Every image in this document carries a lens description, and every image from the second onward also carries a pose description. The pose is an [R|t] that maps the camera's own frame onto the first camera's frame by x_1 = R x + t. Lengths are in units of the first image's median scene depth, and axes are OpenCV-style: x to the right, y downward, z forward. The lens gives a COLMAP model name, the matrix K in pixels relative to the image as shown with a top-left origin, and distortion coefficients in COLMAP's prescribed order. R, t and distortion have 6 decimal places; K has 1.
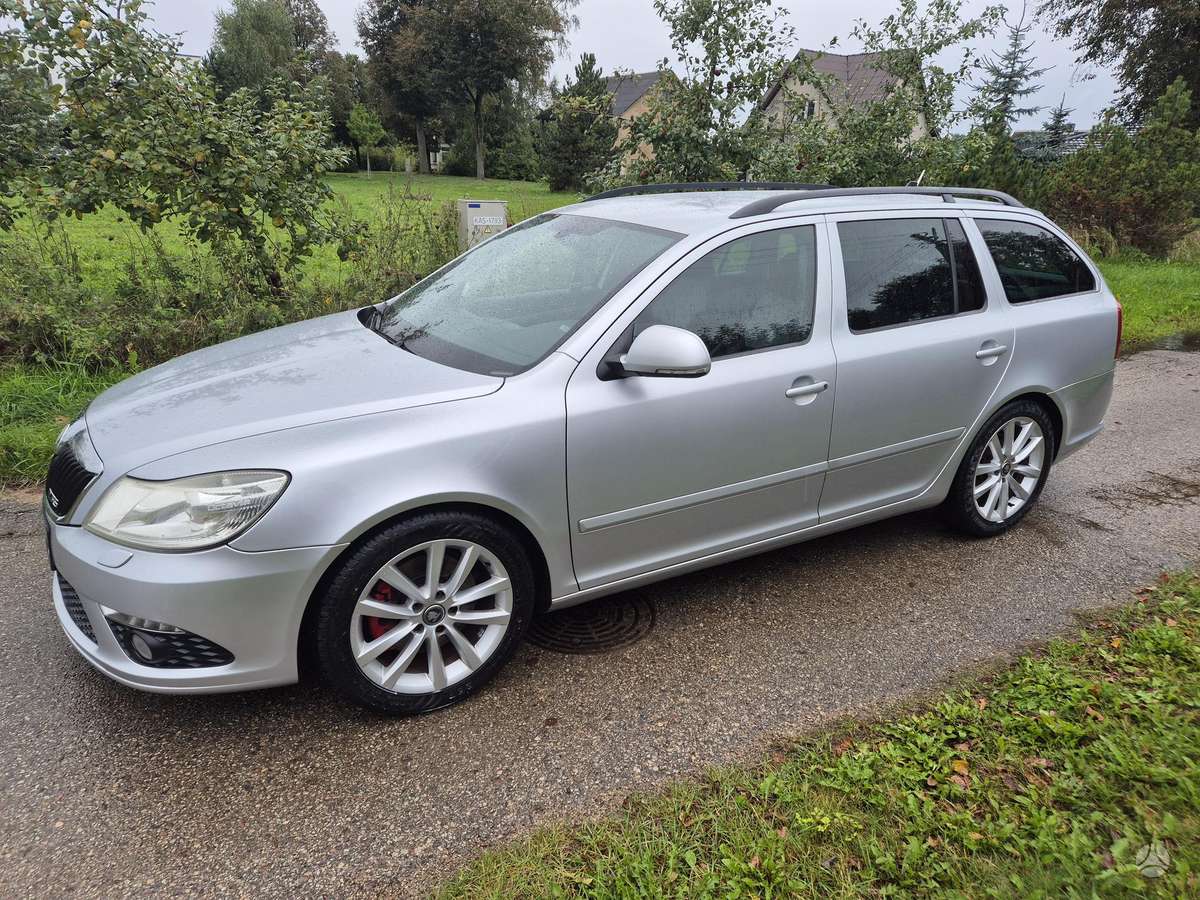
lens RADIAL K [[843.8, 0, 610.7], [0, 843.8, 458.7], [0, 0, 1]] dist [0.084906, -0.076546]
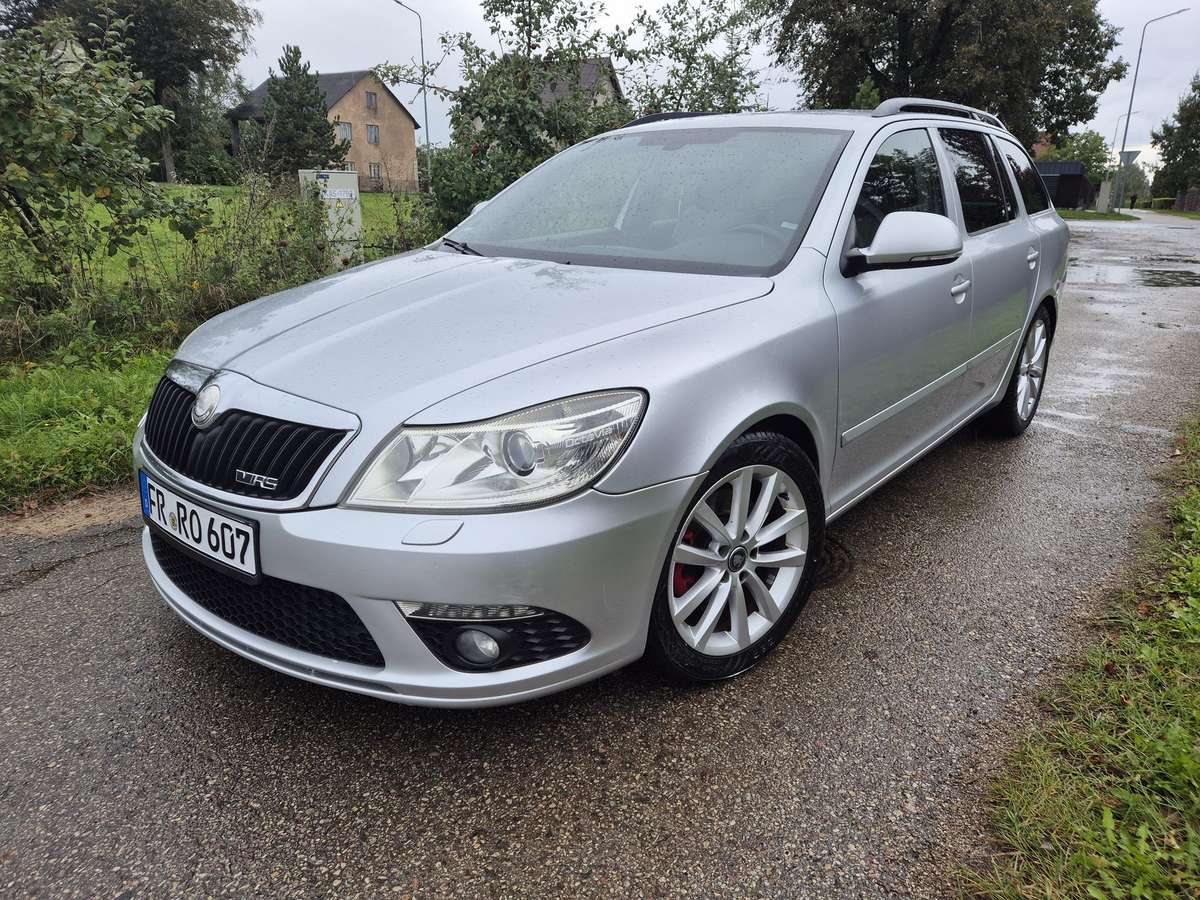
lens RADIAL K [[832.5, 0, 607.0], [0, 832.5, 452.8], [0, 0, 1]] dist [0.080760, -0.070494]
pose [[0.930353, -0.129306, 0.343108, -0.193647], [0.135826, 0.990720, 0.005071, 0.018058], [-0.340579, 0.041885, 0.939282, 0.080915]]
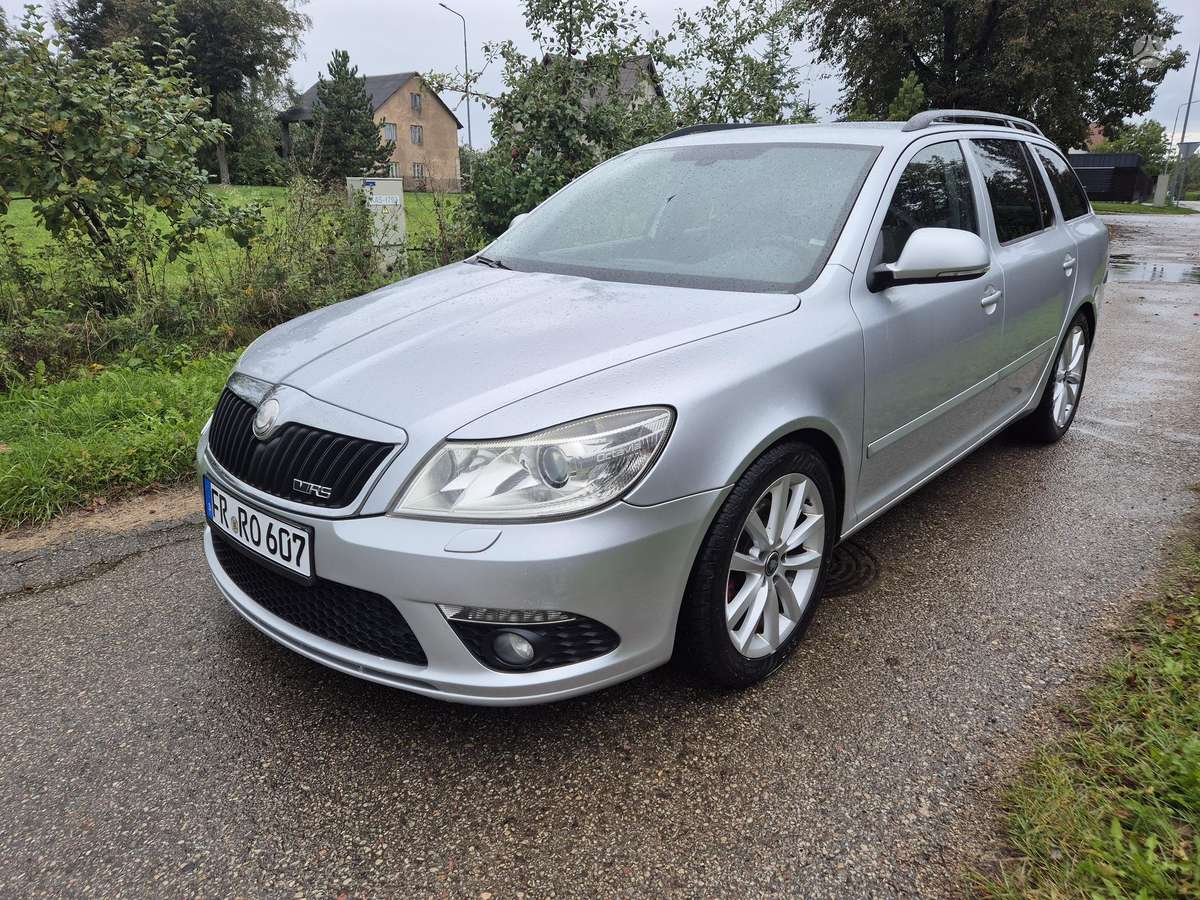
lens RADIAL K [[834.3, 0, 596.8], [0, 834.3, 443.5], [0, 0, 1]] dist [0.080272, -0.068797]
pose [[0.949516, -0.118888, 0.290320, -0.194717], [0.126355, 0.991960, -0.007043, 0.013611], [-0.287148, 0.043371, 0.956904, 0.067241]]
